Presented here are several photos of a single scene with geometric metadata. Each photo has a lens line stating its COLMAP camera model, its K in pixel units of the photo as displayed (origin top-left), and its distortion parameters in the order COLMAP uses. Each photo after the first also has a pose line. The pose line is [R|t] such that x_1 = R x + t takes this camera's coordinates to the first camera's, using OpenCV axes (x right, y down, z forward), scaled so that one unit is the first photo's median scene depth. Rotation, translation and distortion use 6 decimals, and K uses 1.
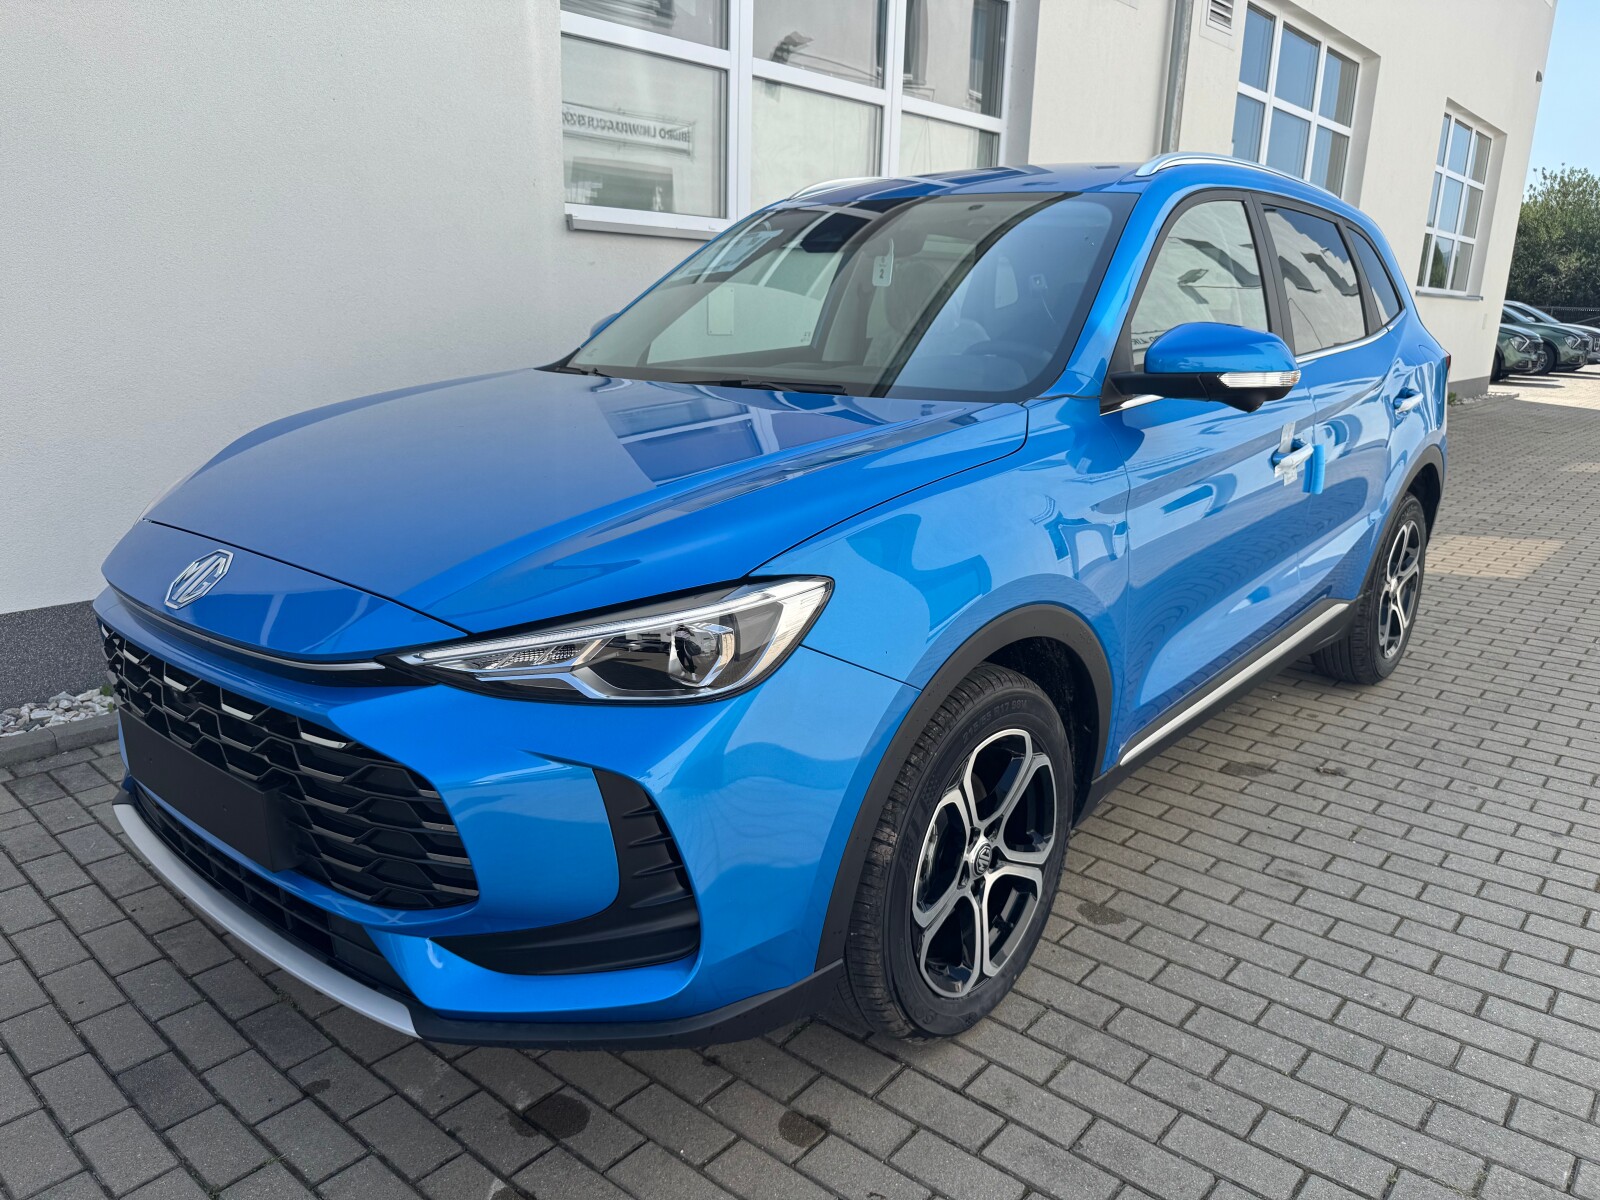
lens RADIAL K [[1162.6, 0, 800.0], [0, 1162.6, 600.0], [0, 0, 1]] dist [-0.003009, -0.007125]
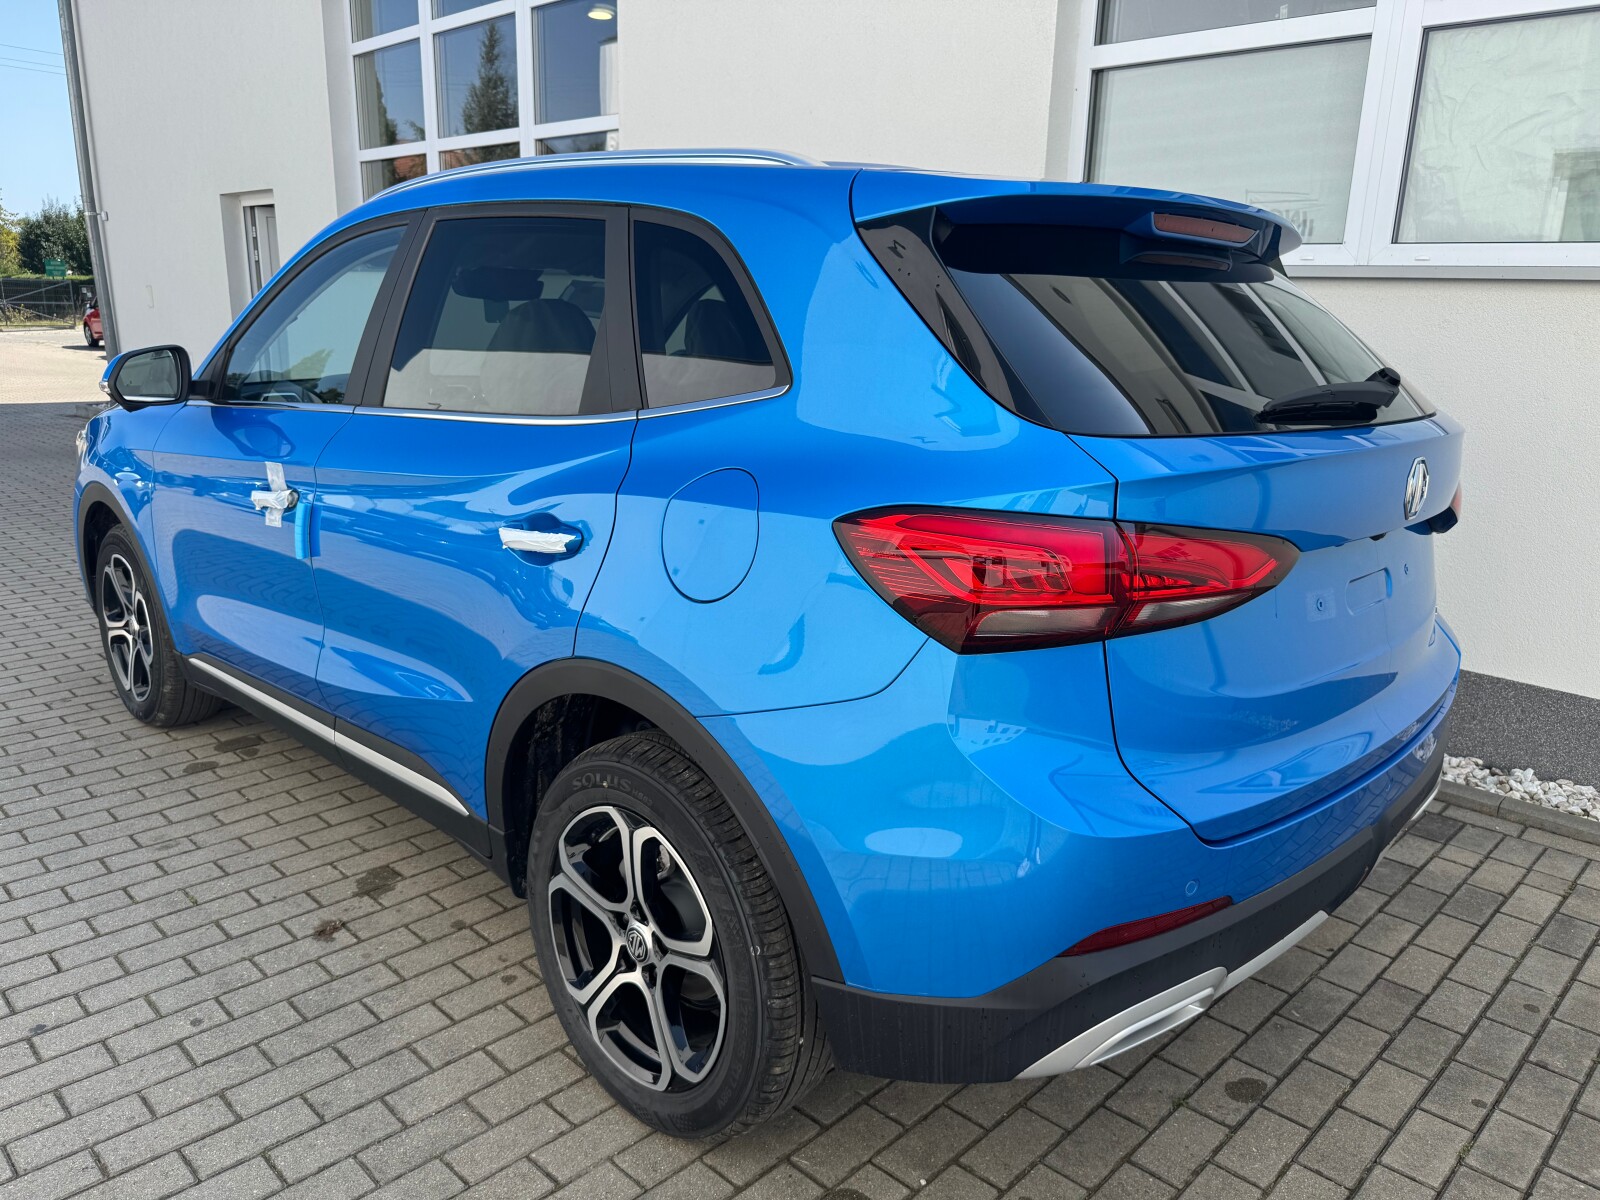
lens RADIAL K [[1162.6, 0, 800.0], [0, 1162.6, 600.0], [0, 0, 1]] dist [-0.003009, -0.007125]
pose [[-0.078872, 0.218924, -0.972549, 1.167593], [-0.273962, 0.933264, 0.232299, -0.336223], [0.958501, 0.284763, -0.013631, 1.276748]]
